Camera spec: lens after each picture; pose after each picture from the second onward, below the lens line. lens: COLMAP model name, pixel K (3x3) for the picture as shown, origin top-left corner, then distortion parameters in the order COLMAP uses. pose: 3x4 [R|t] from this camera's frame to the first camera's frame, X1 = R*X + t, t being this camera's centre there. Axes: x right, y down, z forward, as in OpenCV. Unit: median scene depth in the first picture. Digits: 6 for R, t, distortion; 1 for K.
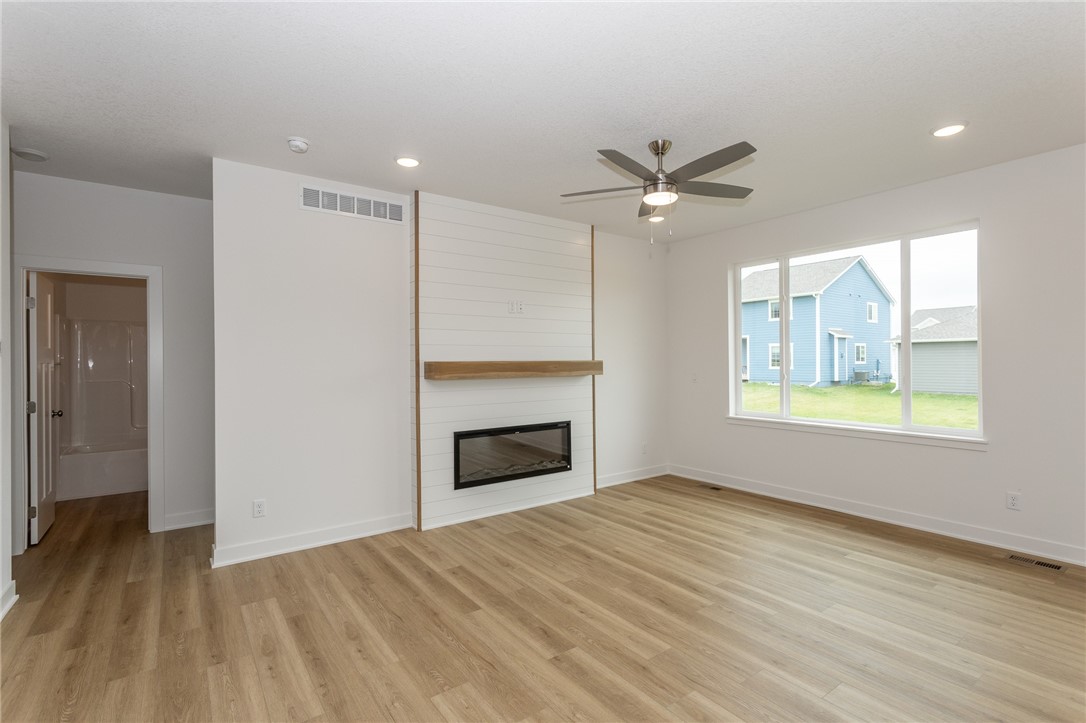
lens RADIAL K [[509.9, 0, 545.7], [0, 509.9, 359.3], [0, 0, 1]] dist [0.000027, 0.000369]
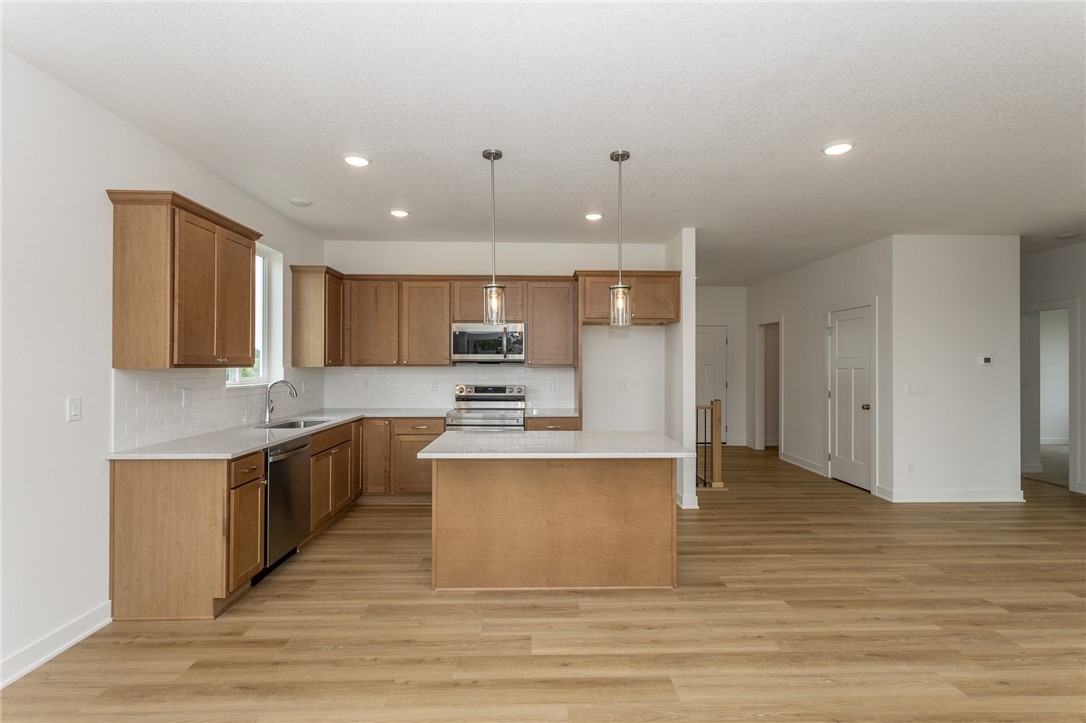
lens RADIAL K [[512.2, 0, 543.0], [0, 512.2, 361.5], [0, 0, 1]] dist [-0.000641, 0.000362]
pose [[-0.565643, 0.002674, -0.824646, 0.992469], [0.005779, 0.999983, -0.000721, -0.016186], [0.824630, -0.005174, -0.565649, 0.464895]]
